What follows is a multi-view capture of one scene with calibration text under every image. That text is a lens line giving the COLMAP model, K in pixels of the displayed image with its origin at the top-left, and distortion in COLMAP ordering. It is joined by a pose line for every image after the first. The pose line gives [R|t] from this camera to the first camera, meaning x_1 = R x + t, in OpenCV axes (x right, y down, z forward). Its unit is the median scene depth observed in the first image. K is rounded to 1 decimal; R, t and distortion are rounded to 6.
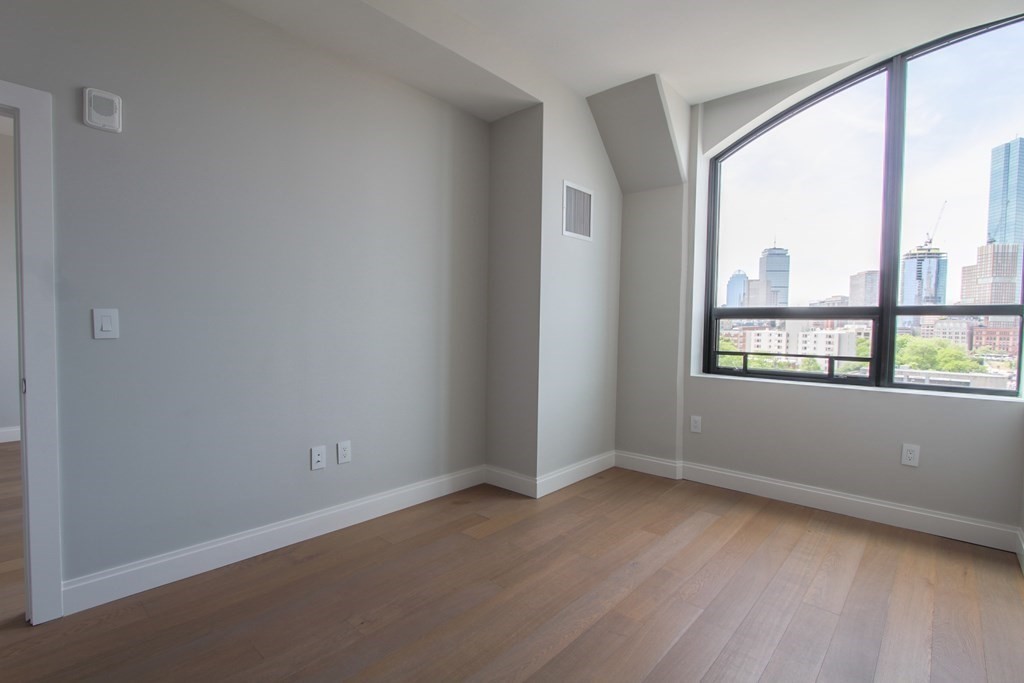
lens RADIAL K [[476.4, 0, 507.2], [0, 476.4, 344.6], [0, 0, 1]] dist [-0.014120, 0.000056]
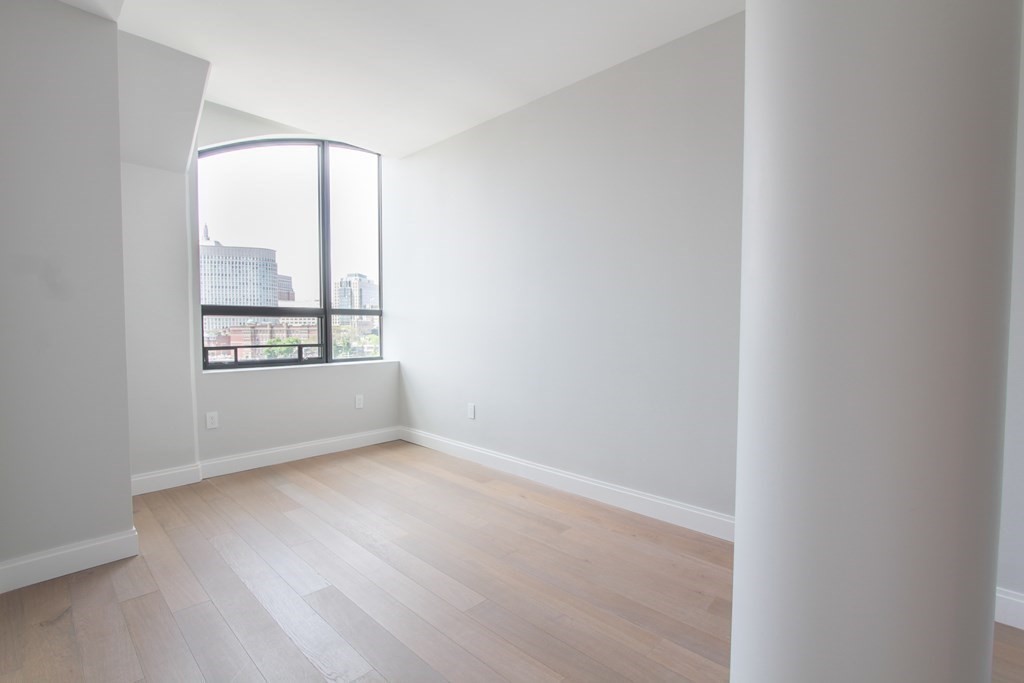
lens RADIAL K [[476.4, 0, 507.2], [0, 476.4, 344.6], [0, 0, 1]] dist [-0.014120, 0.000056]
pose [[0.029501, -0.055208, 0.998039, -0.578947], [0.038042, 0.997812, 0.054071, -0.023323], [-0.998841, 0.036372, 0.031537, 0.337447]]
